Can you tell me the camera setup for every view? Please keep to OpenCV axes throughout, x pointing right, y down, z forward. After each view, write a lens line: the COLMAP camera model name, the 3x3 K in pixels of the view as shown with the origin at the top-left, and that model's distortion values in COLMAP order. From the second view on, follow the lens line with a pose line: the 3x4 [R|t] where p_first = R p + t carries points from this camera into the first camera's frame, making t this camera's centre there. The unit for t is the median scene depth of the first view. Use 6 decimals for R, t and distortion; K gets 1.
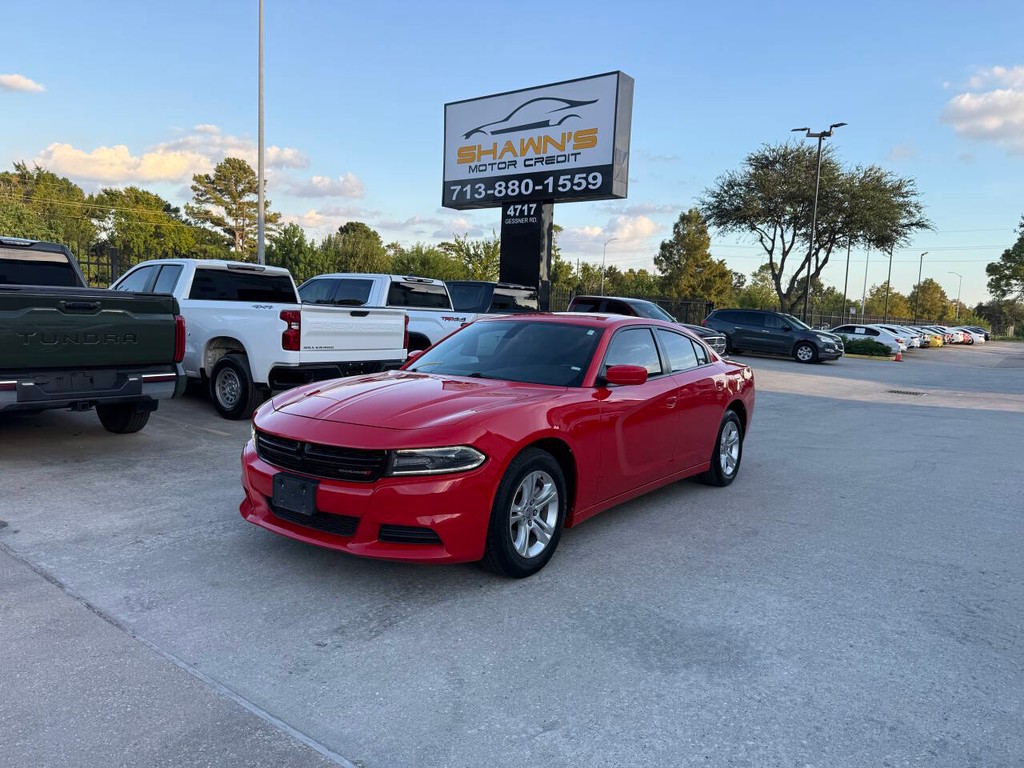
lens RADIAL K [[718.6, 0, 506.3], [0, 718.6, 388.6], [0, 0, 1]] dist [0.051427, -0.062125]
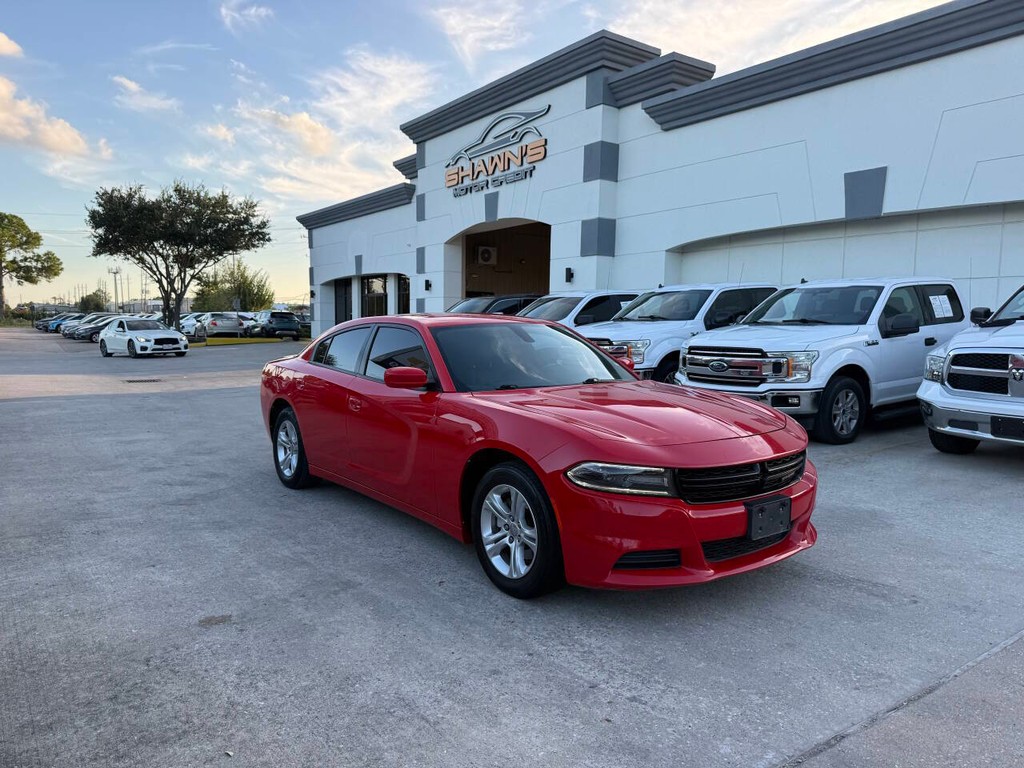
lens RADIAL K [[718.6, 0, 511.0], [0, 718.6, 395.1], [0, 0, 1]] dist [0.051427, -0.062125]
pose [[0.281247, -0.128621, 0.950977, -0.311878], [0.099097, 0.989572, 0.104533, -0.034987], [-0.954505, 0.064839, 0.291060, 0.257217]]
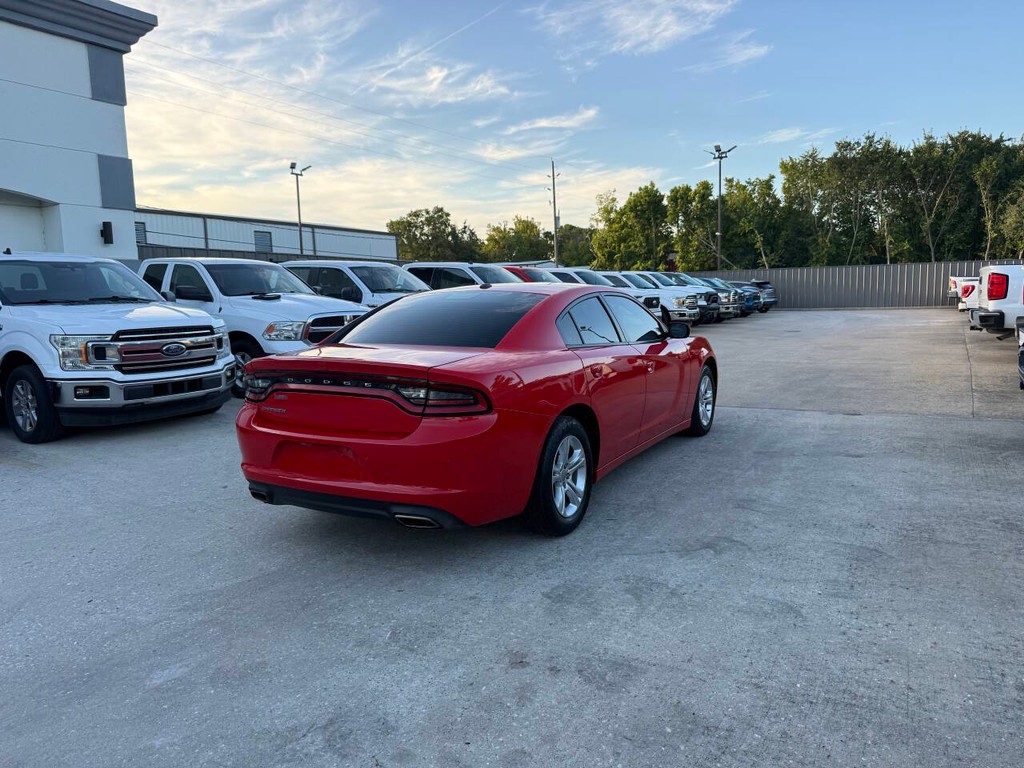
lens RADIAL K [[718.6, 0, 506.3], [0, 718.6, 378.3], [0, 0, 1]] dist [0.051427, -0.062125]
pose [[-0.993574, 0.003206, -0.113138, 0.088879], [-0.020785, 0.977431, 0.210231, -0.070141], [0.111258, 0.211232, -0.971083, 0.754430]]
